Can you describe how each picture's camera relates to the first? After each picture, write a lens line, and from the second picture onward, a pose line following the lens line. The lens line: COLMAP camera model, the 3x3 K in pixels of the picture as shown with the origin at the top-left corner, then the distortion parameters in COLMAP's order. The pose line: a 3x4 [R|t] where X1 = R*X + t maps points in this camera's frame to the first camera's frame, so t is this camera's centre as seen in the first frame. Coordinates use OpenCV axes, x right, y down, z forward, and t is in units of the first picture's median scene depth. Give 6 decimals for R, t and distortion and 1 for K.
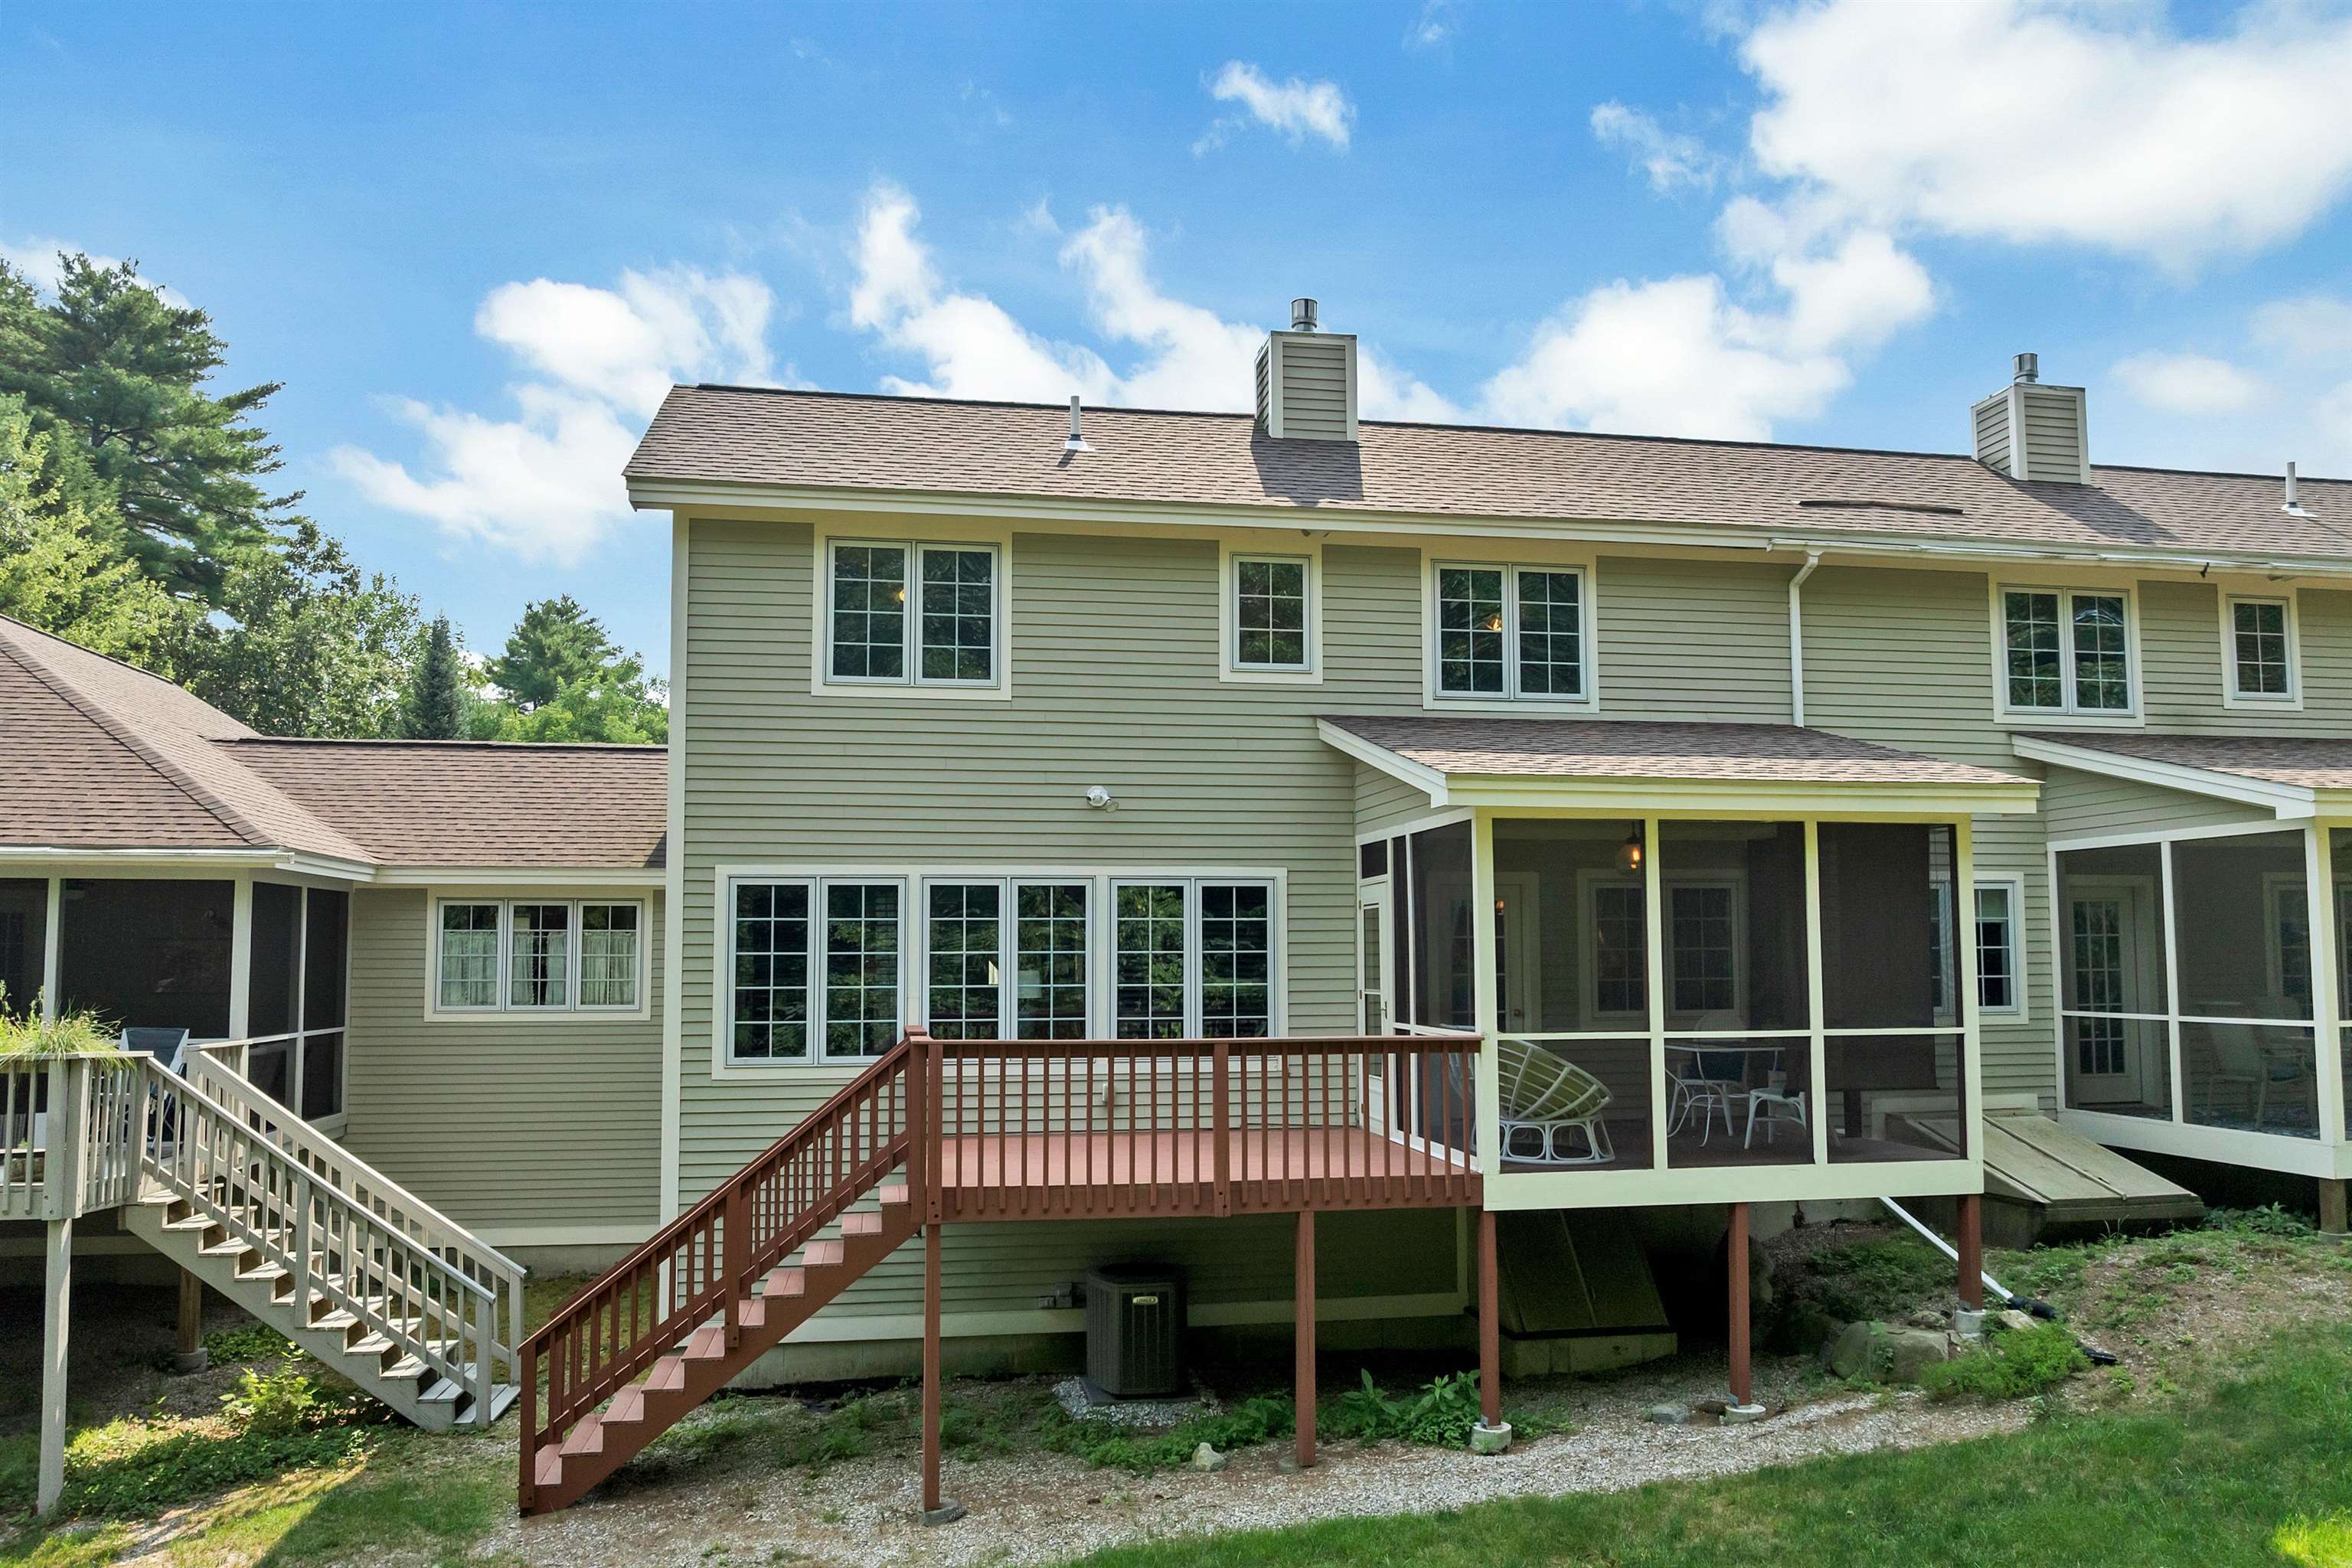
lens RADIAL K [[1685.2, 0, 1176.7], [0, 1685.2, 820.0], [0, 0, 1]] dist [-0.048041, 0.001936]
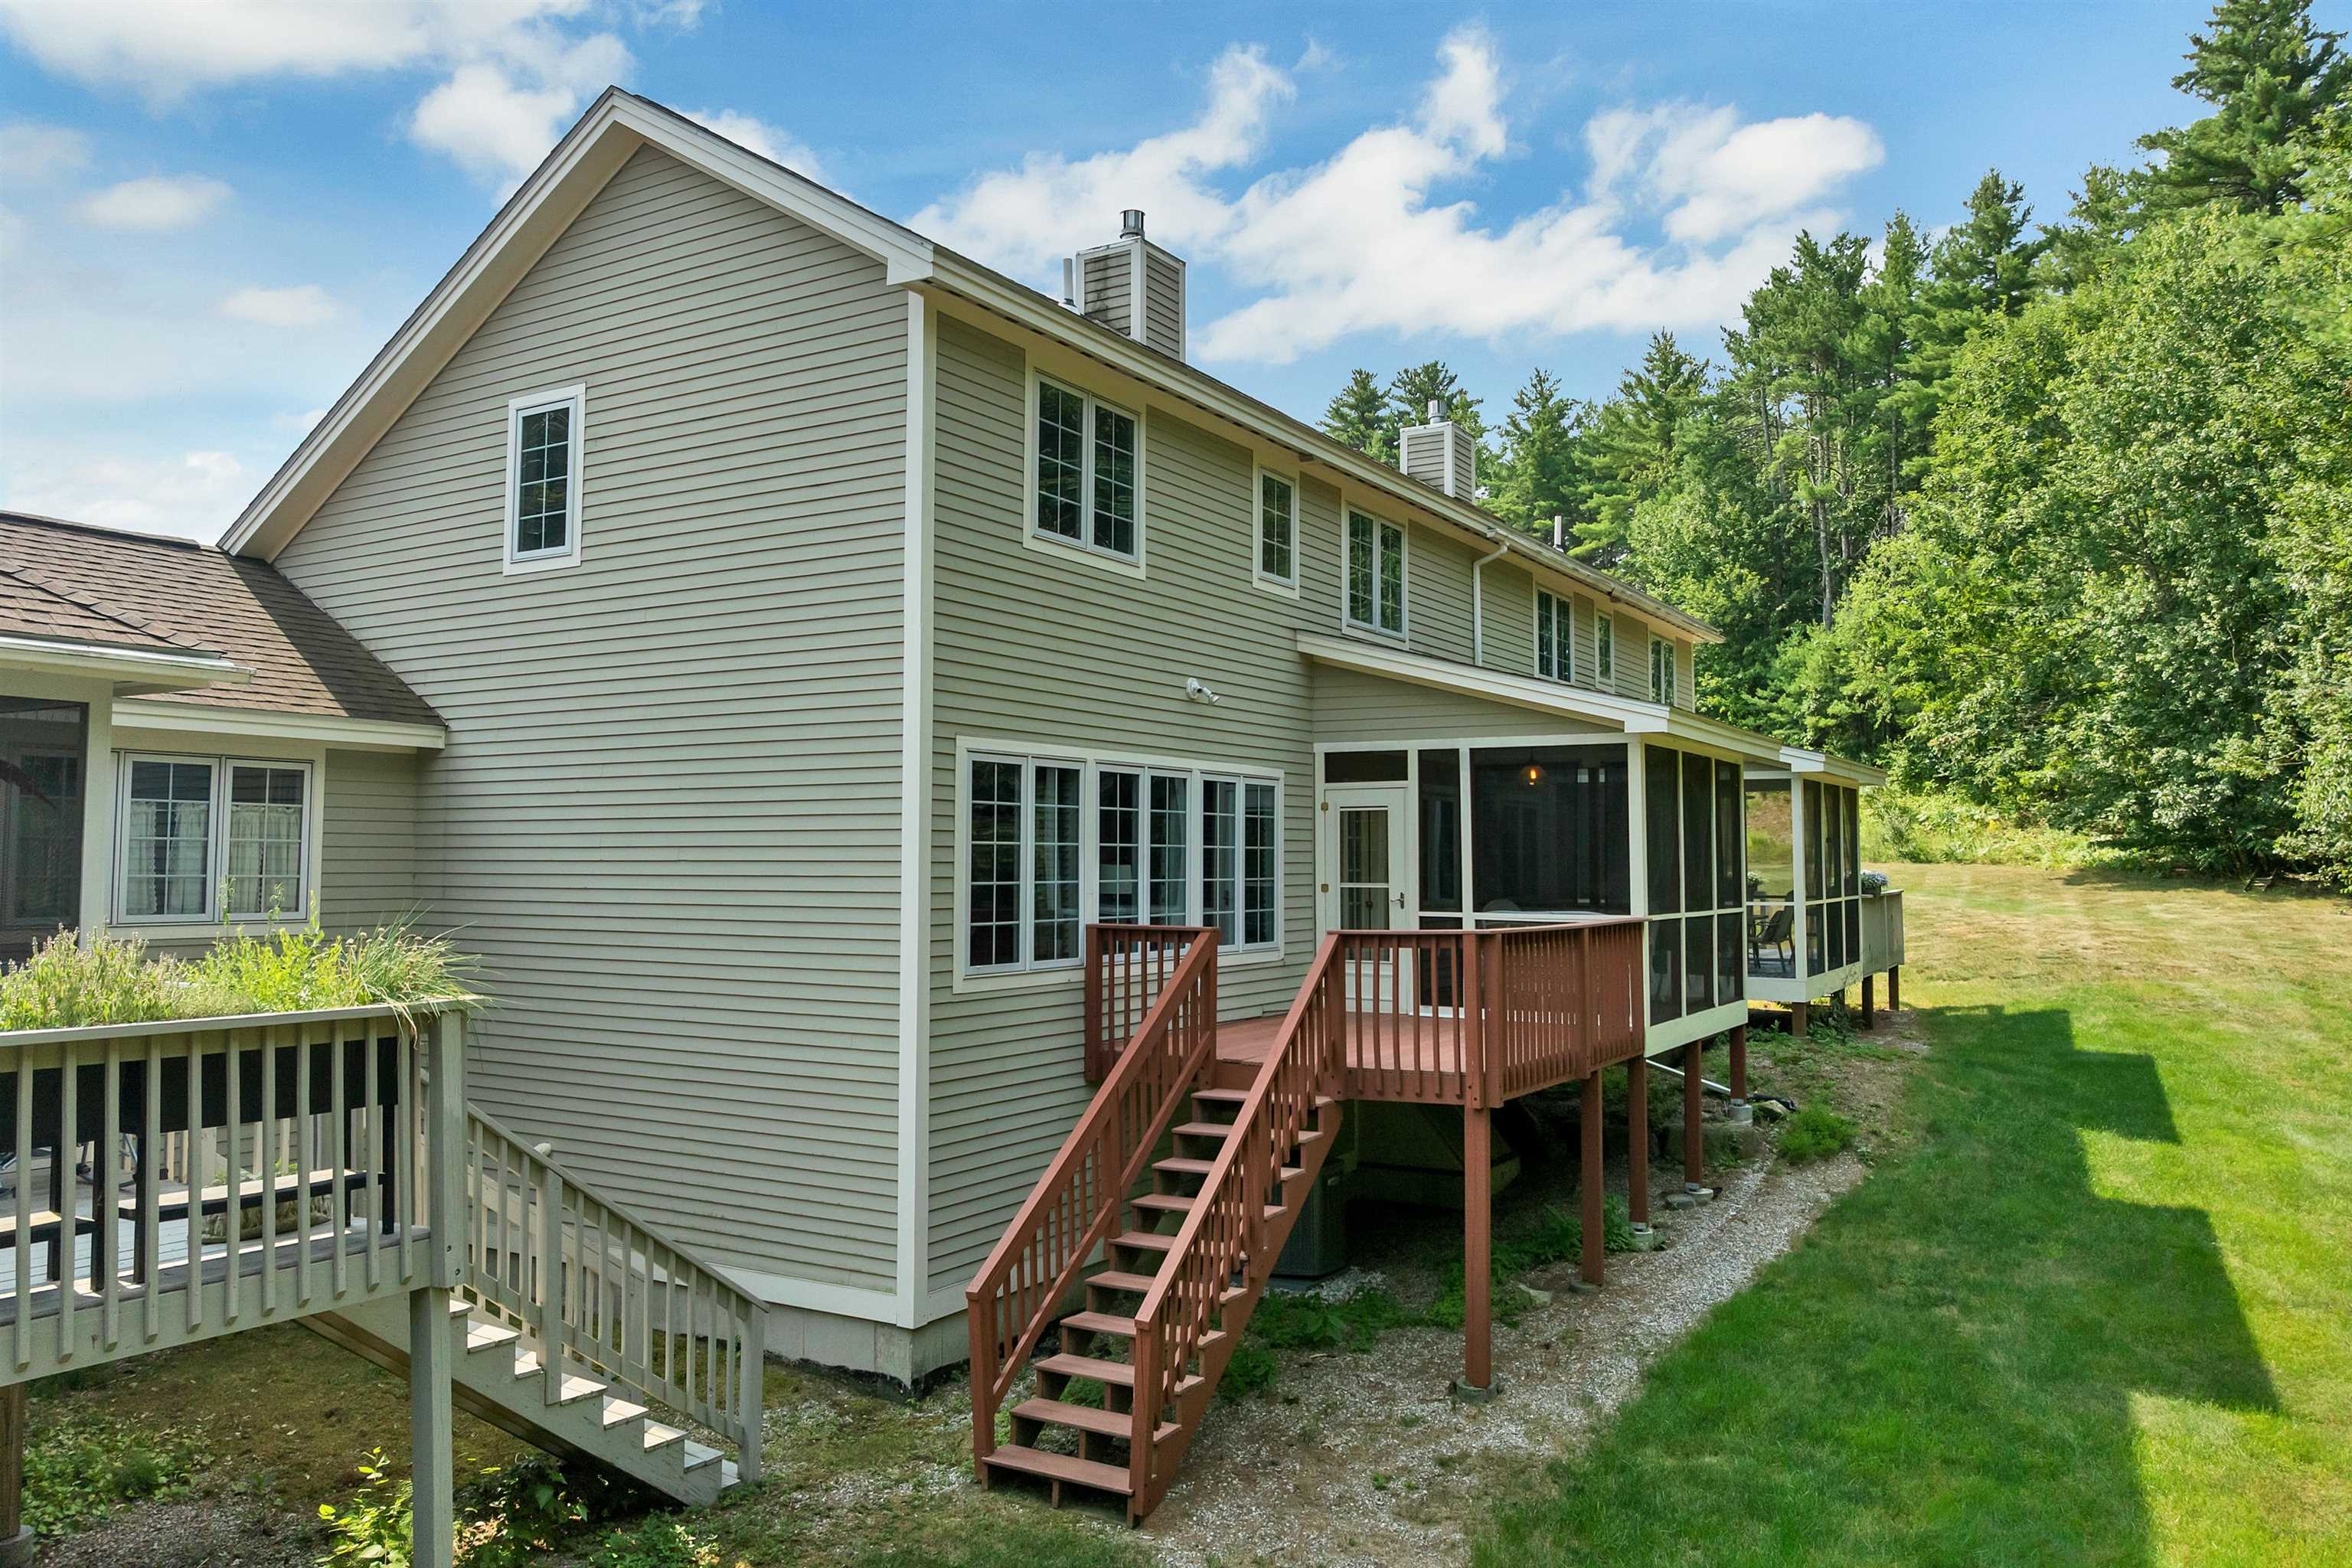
lens RADIAL K [[1693.5, 0, 1175.7], [0, 1693.5, 733.9], [0, 0, 1]] dist [-0.036379, -0.000336]
pose [[0.658723, 0.064150, 0.749646, -0.813725], [-0.066950, 0.997404, -0.026522, 0.040365], [-0.749401, -0.032719, 0.661308, 0.356875]]
